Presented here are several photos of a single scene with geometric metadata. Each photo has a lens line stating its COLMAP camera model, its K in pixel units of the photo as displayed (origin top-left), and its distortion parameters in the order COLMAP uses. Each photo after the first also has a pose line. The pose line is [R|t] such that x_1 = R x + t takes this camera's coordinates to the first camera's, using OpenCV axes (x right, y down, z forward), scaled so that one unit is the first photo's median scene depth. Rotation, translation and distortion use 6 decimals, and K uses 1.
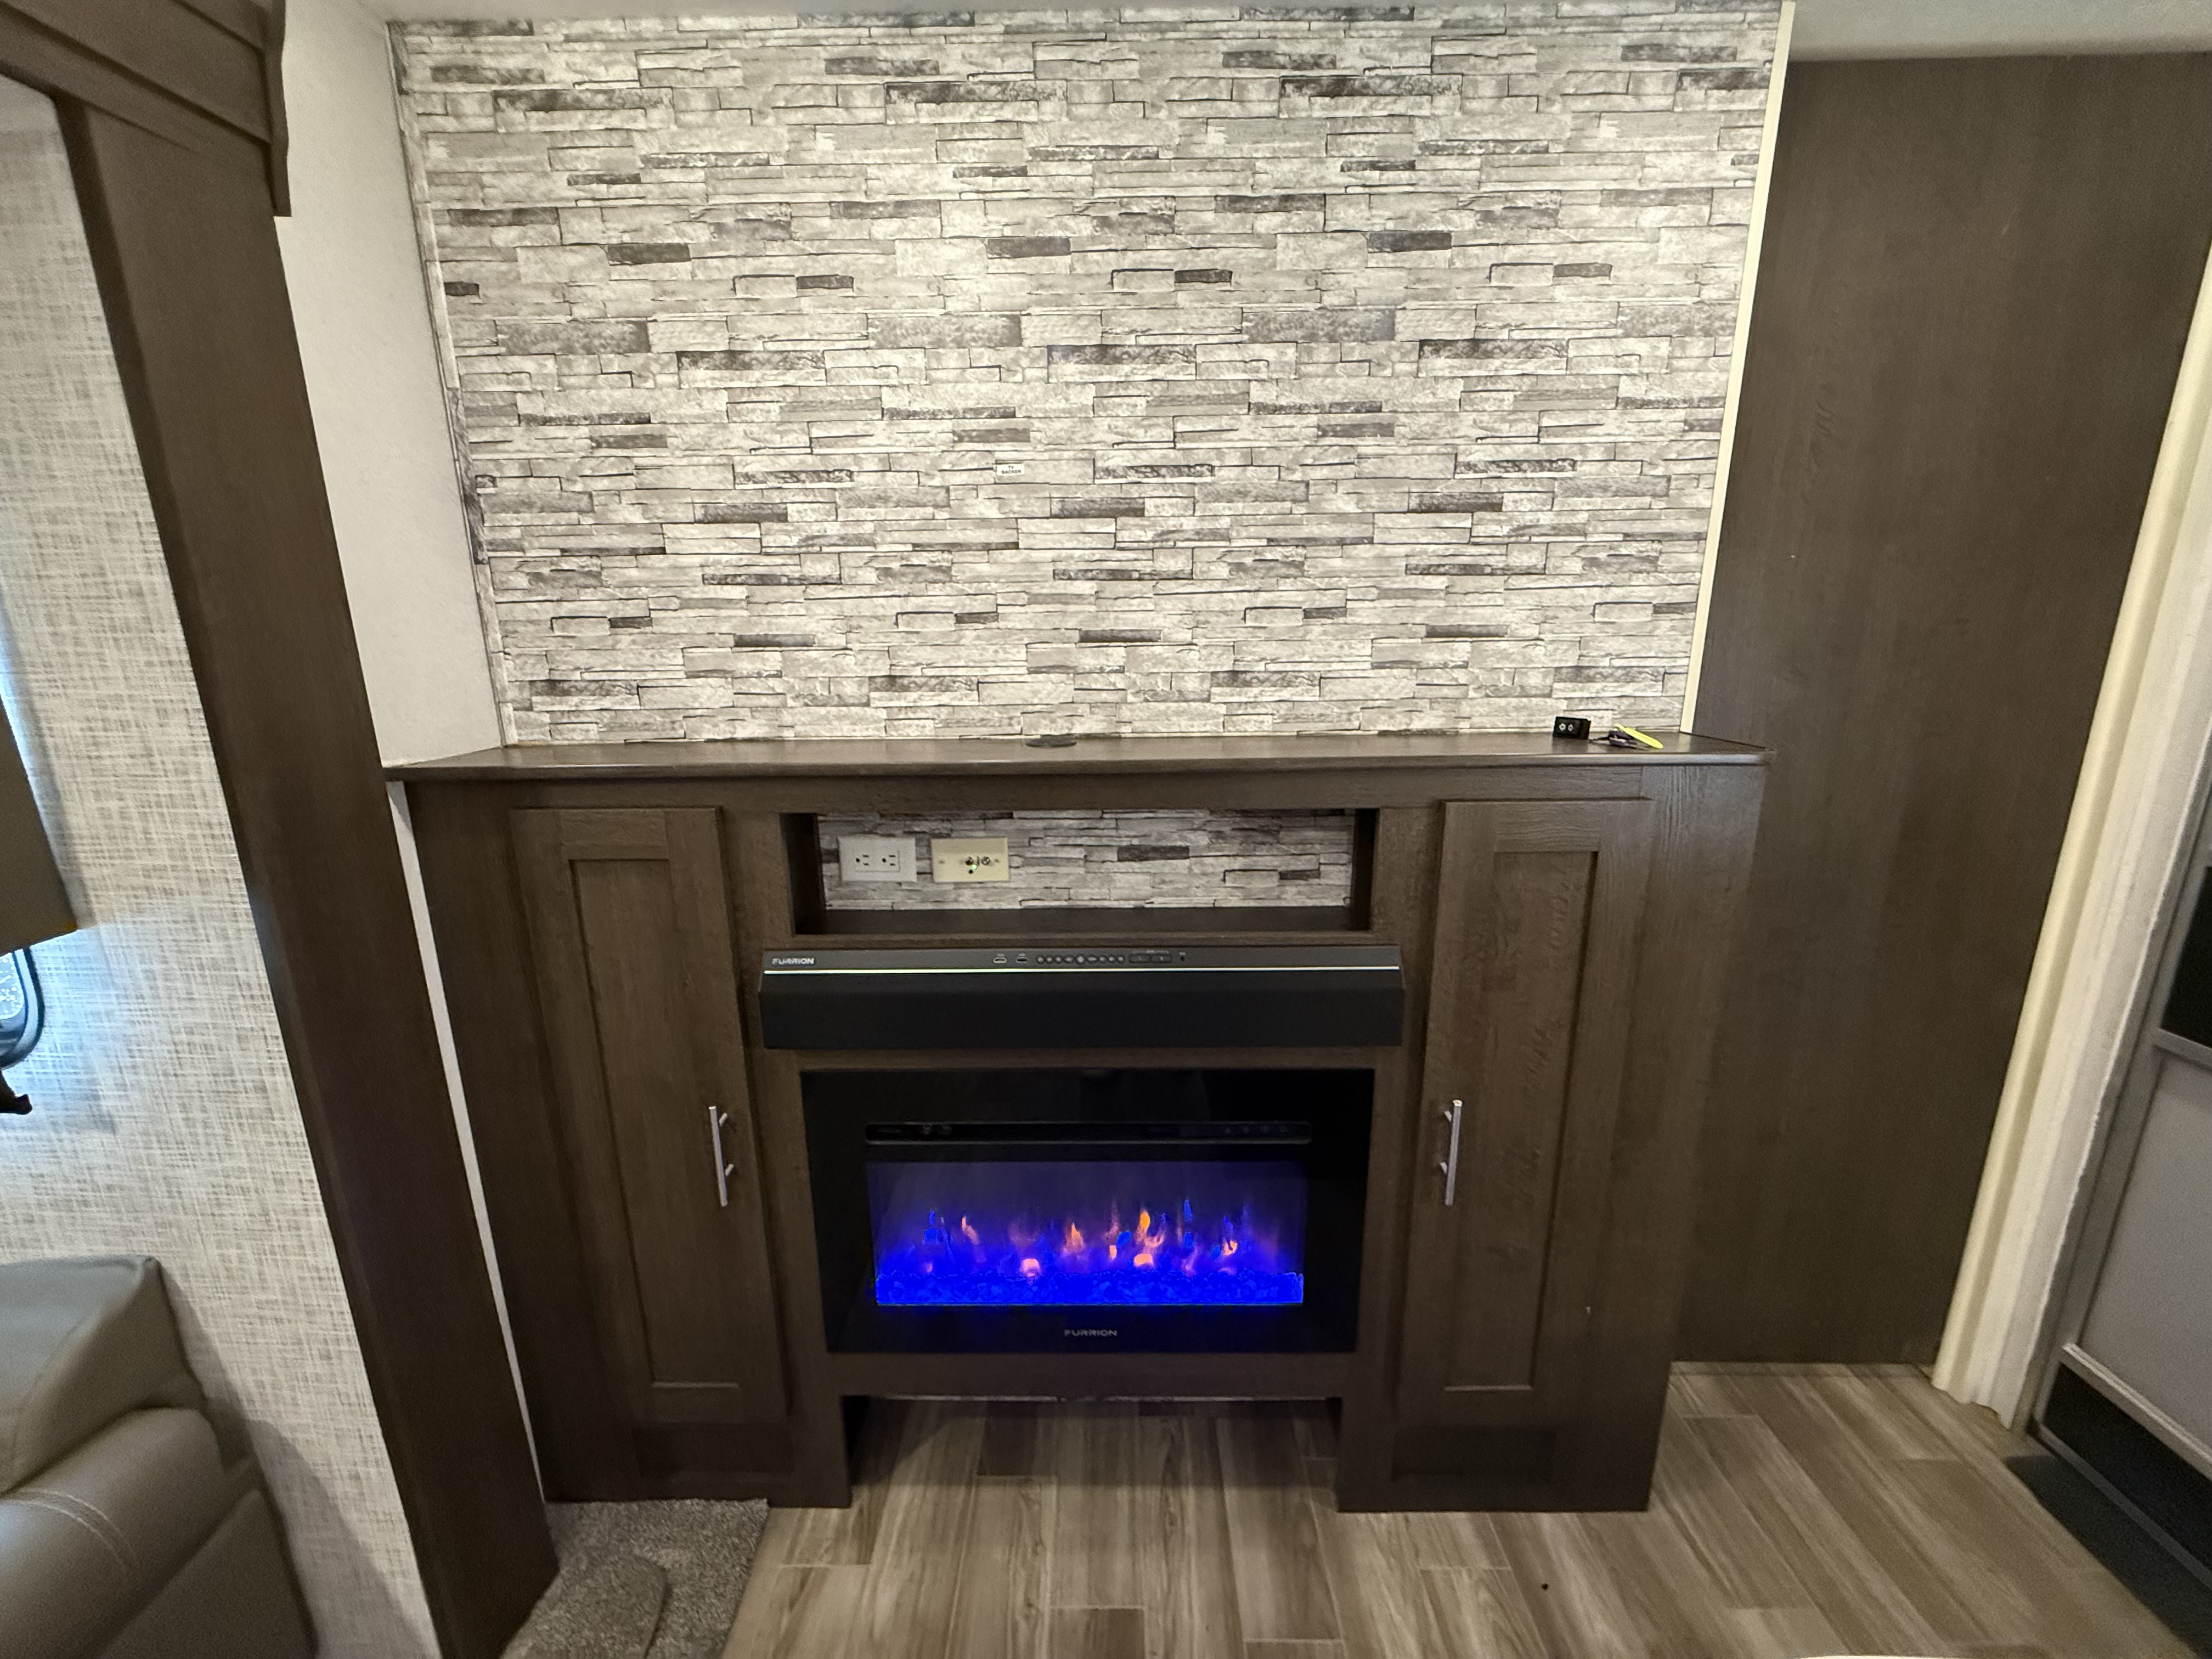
lens RADIAL K [[881.3, 0, 1104.4], [0, 881.3, 827.2], [0, 0, 1]] dist [0.000560, 0.000069]
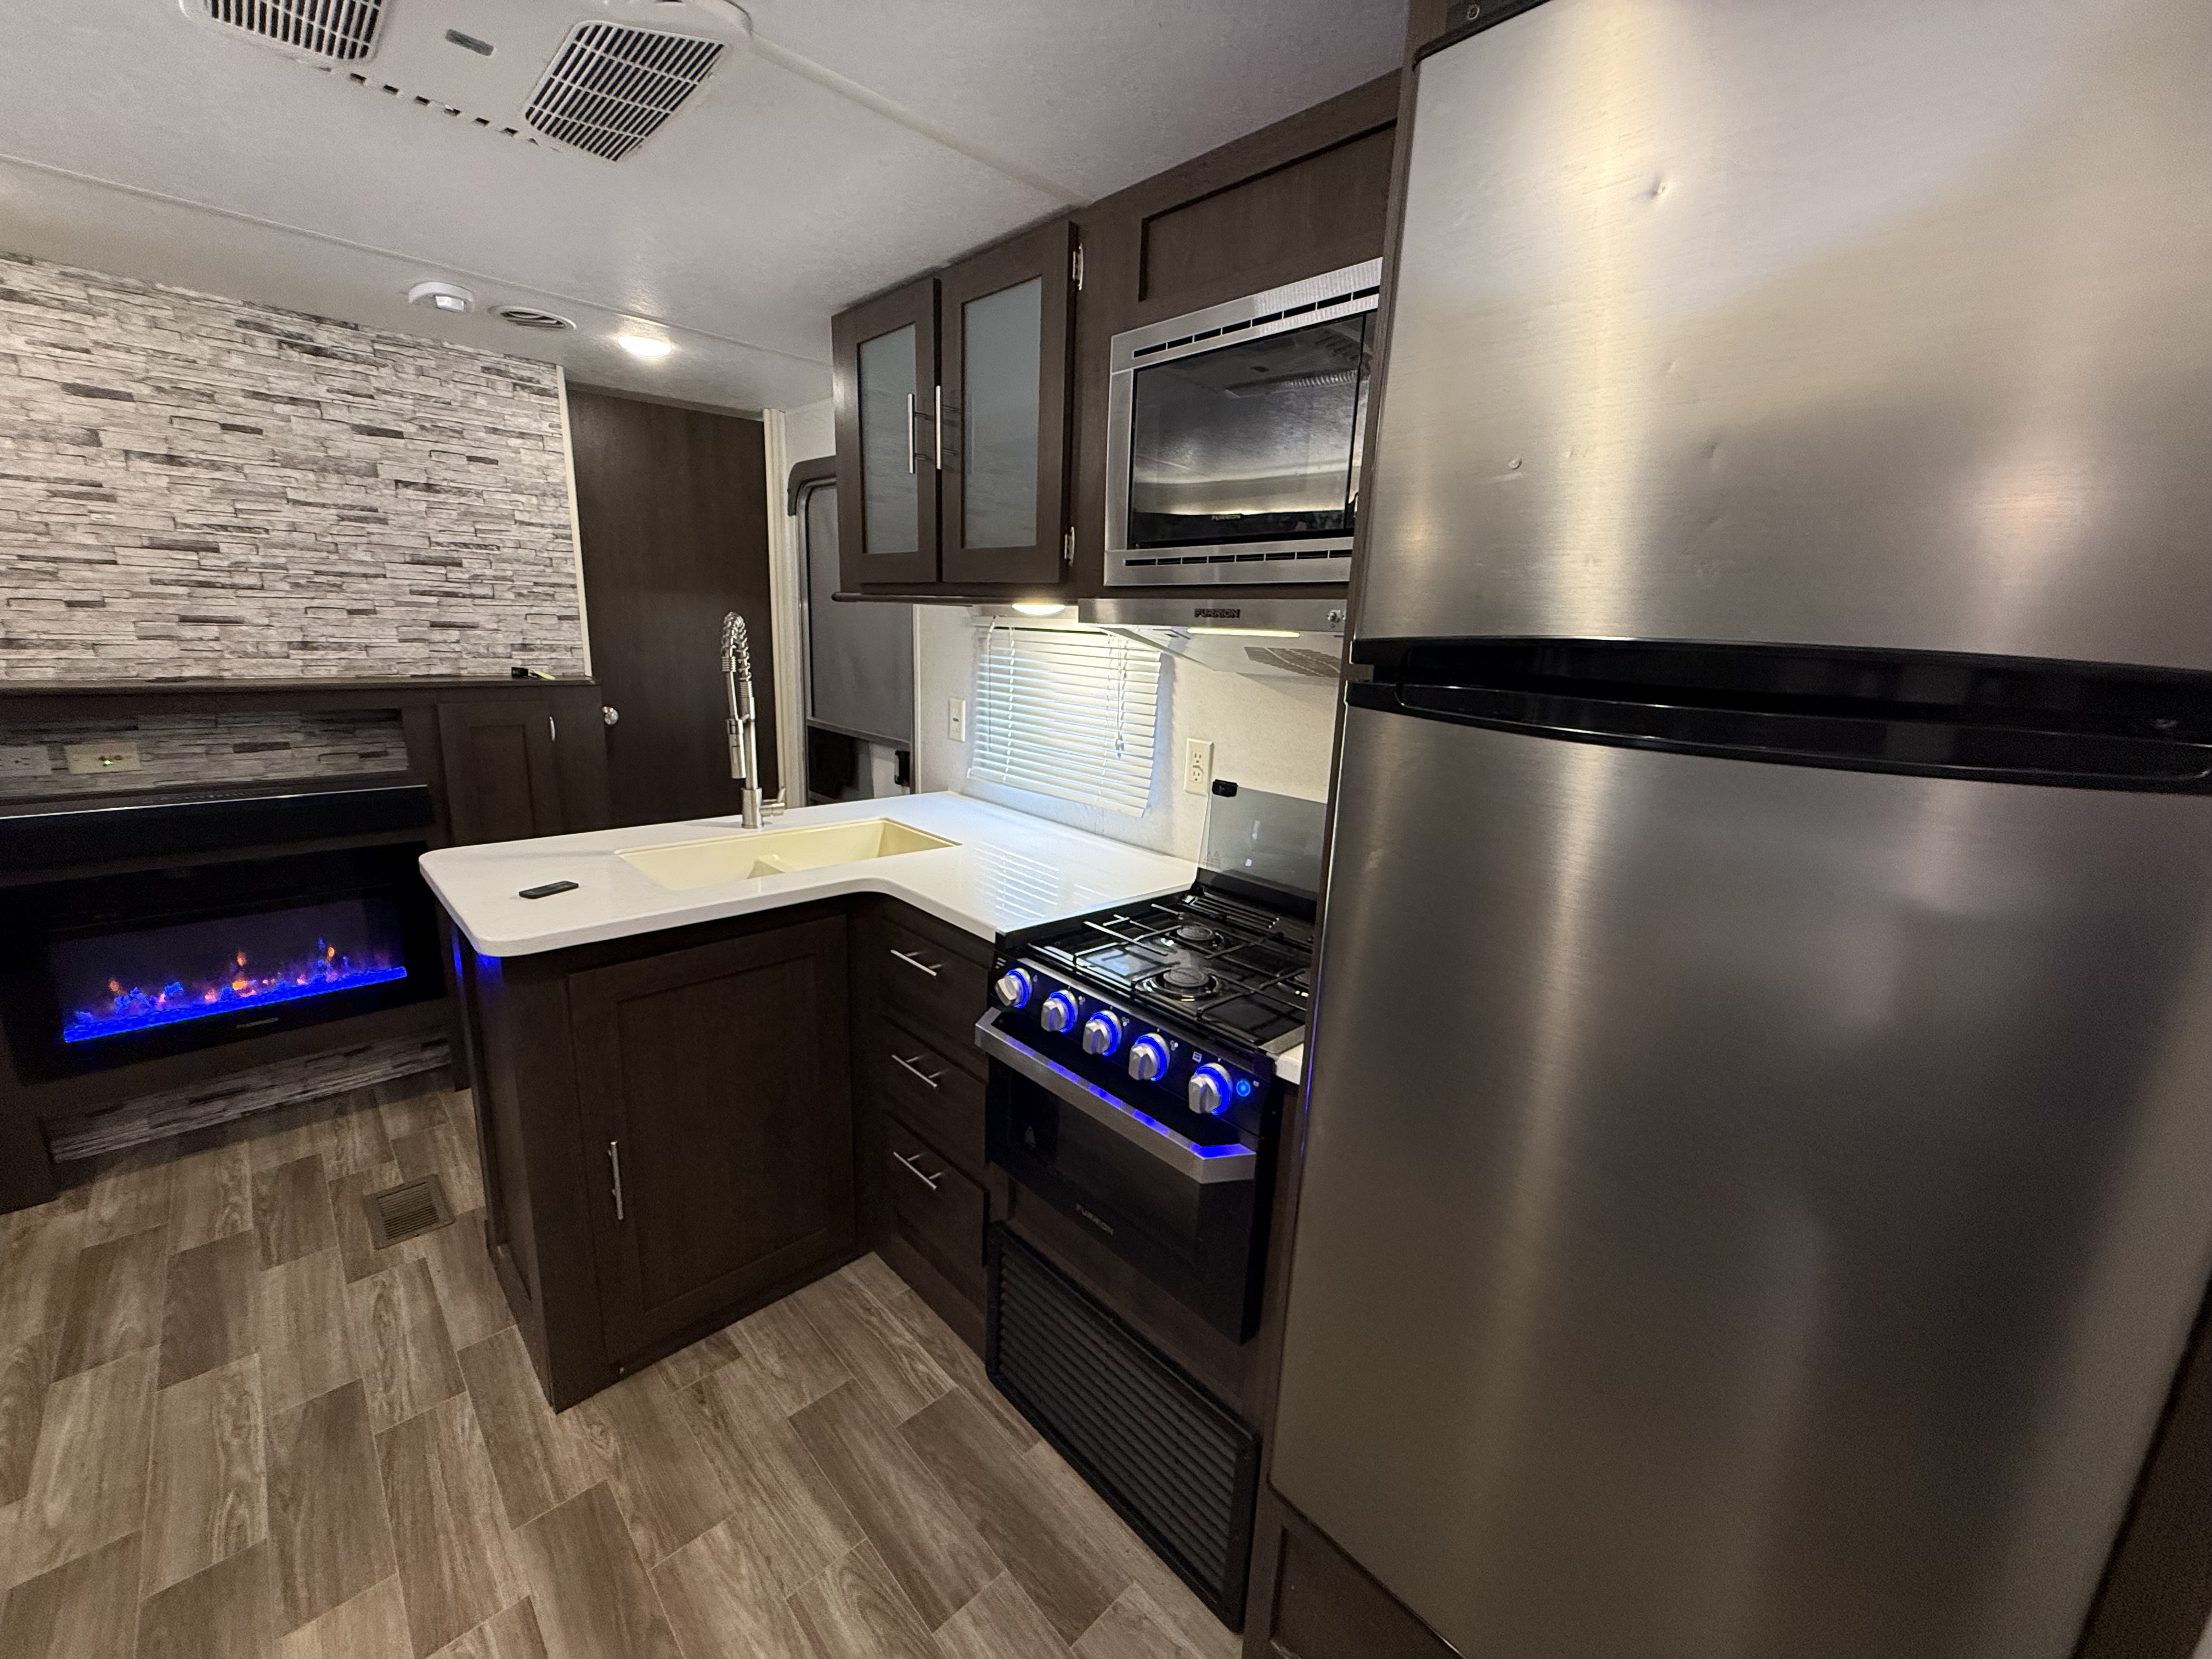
lens RADIAL K [[881.3, 0, 1101.4], [0, 881.3, 828.5], [0, 0, 1]] dist [0.000560, 0.000069]
pose [[0.712756, -0.120635, 0.690961, 0.017120], [0.113649, 0.991944, 0.055950, 0.316382], [-0.692144, 0.038648, 0.720724, -1.562278]]
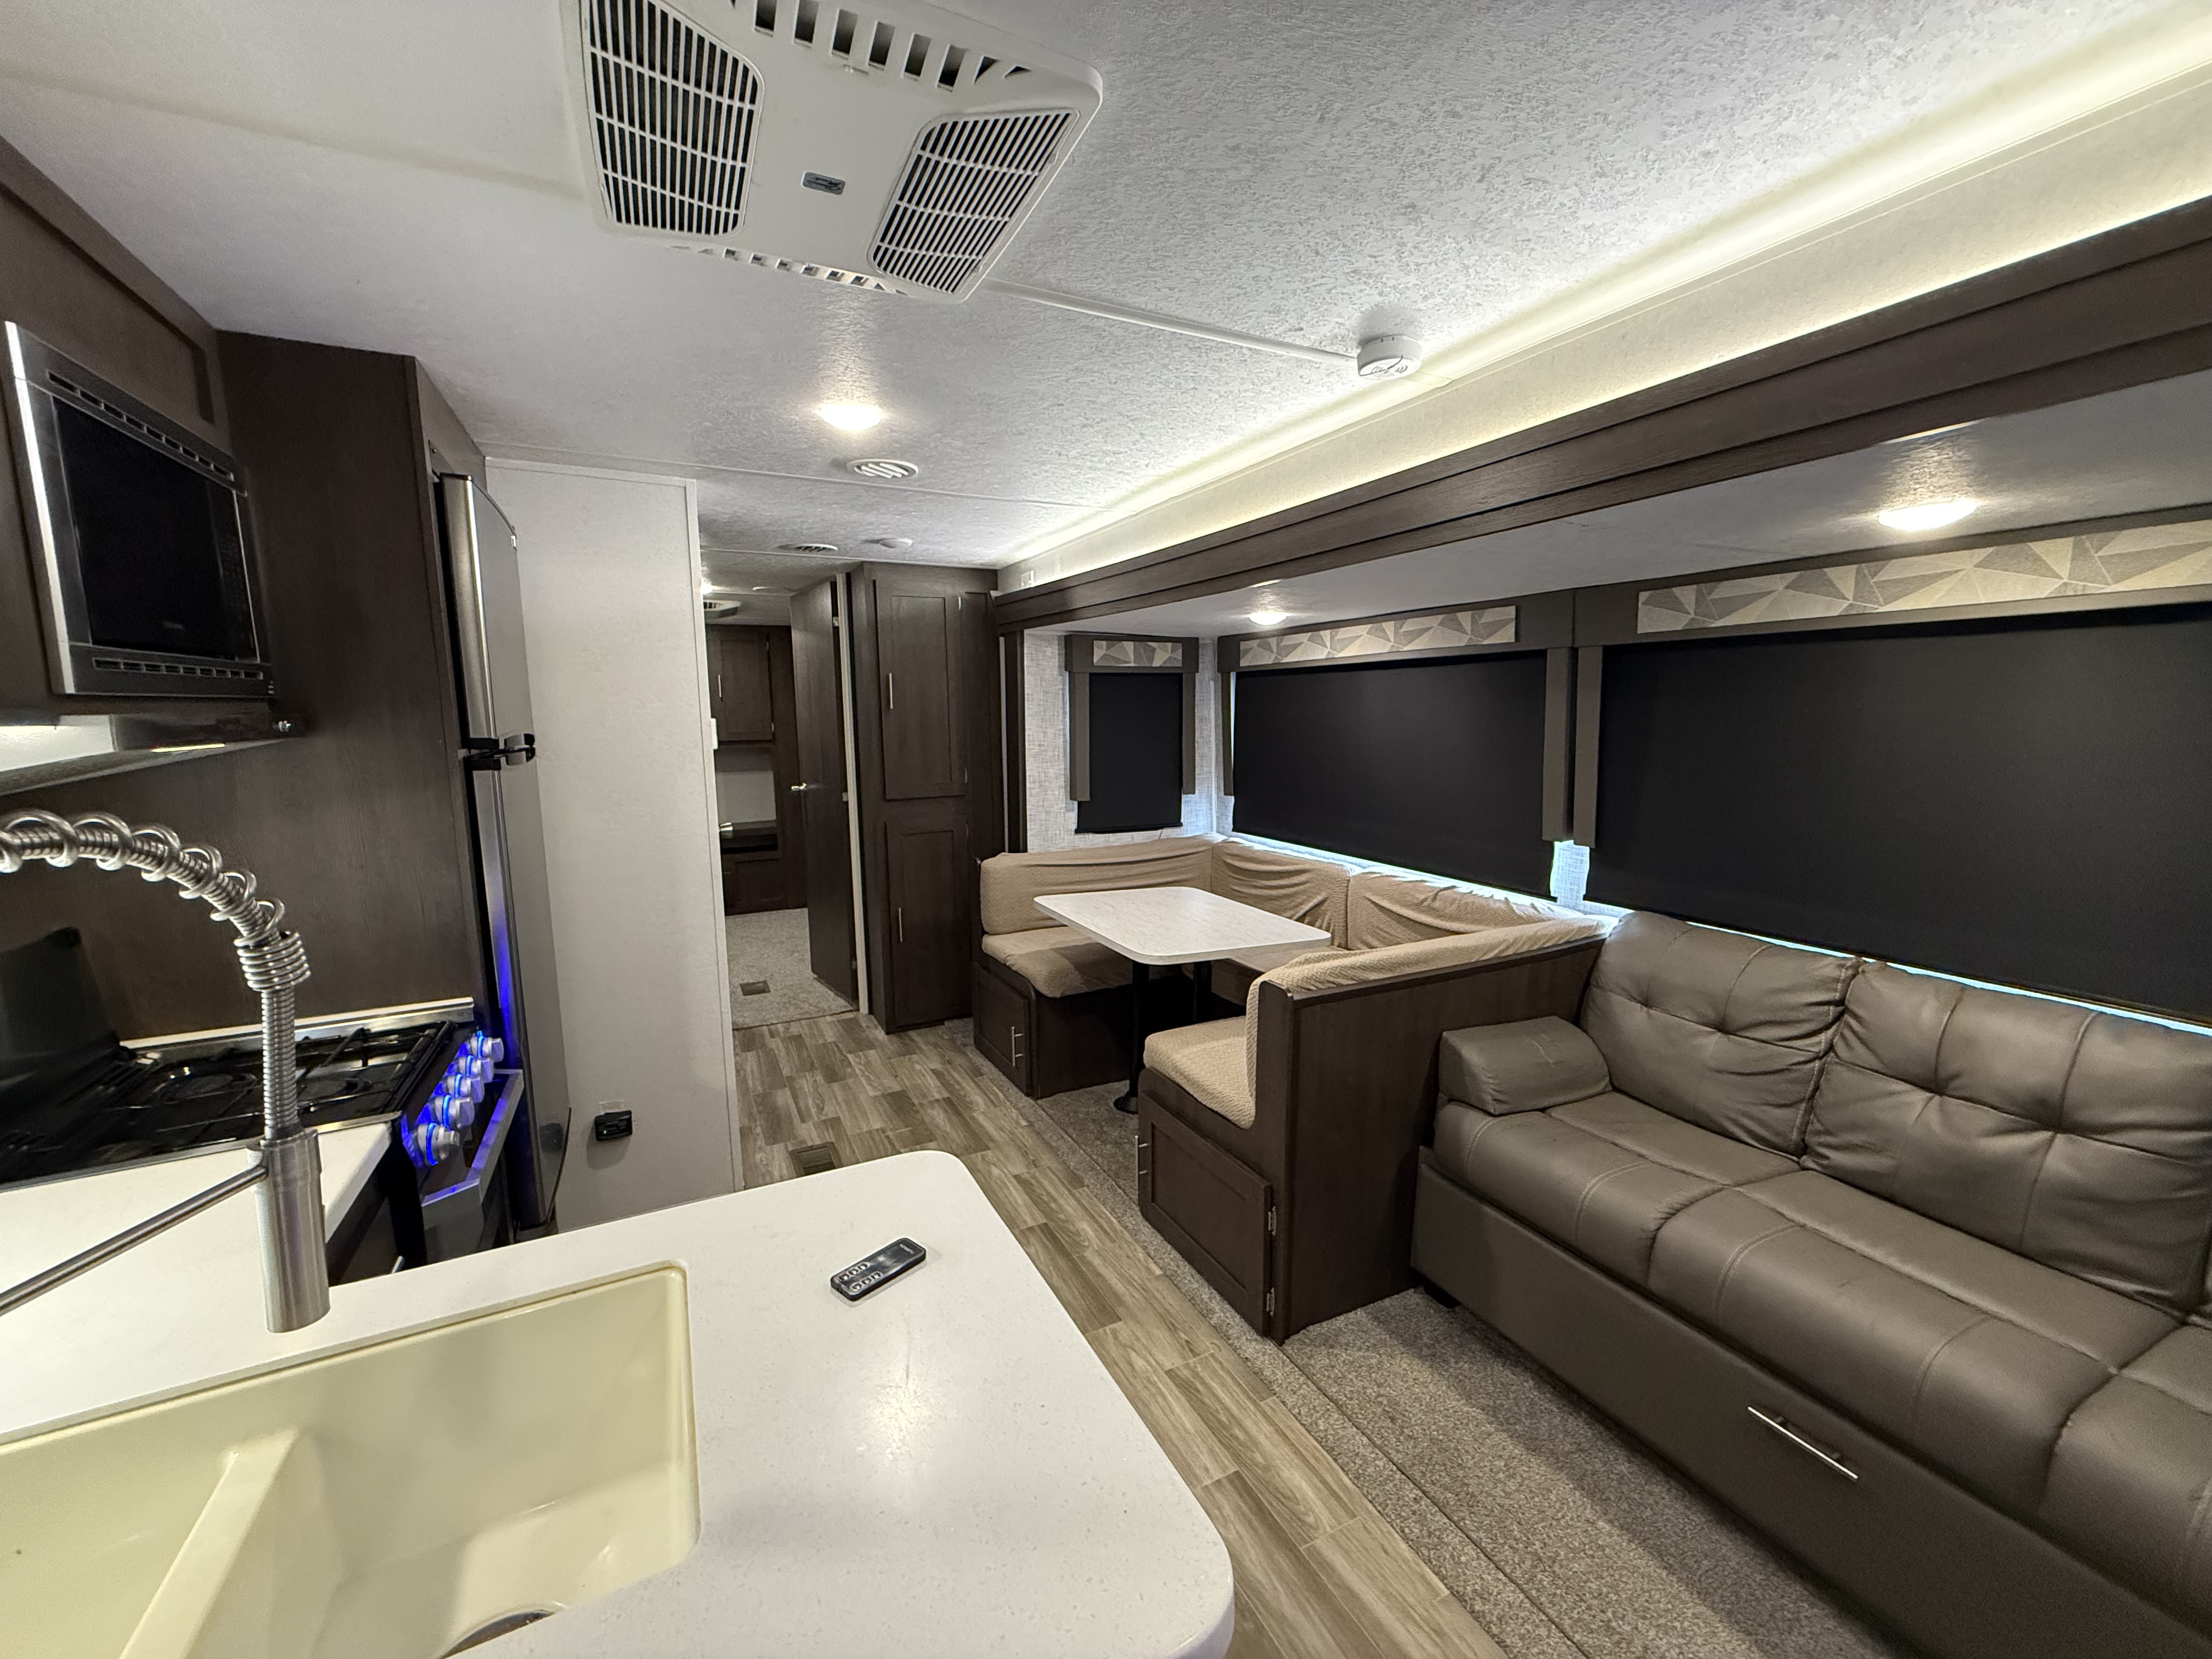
lens RADIAL K [[881.3, 0, 1101.5], [0, 881.3, 827.4], [0, 0, 1]] dist [0.000560, 0.000069]
pose [[-0.889914, 0.075601, -0.449820, 0.469601], [-0.087691, 0.939416, 0.331373, -0.213563], [0.447620, 0.334339, -0.829370, 0.544323]]
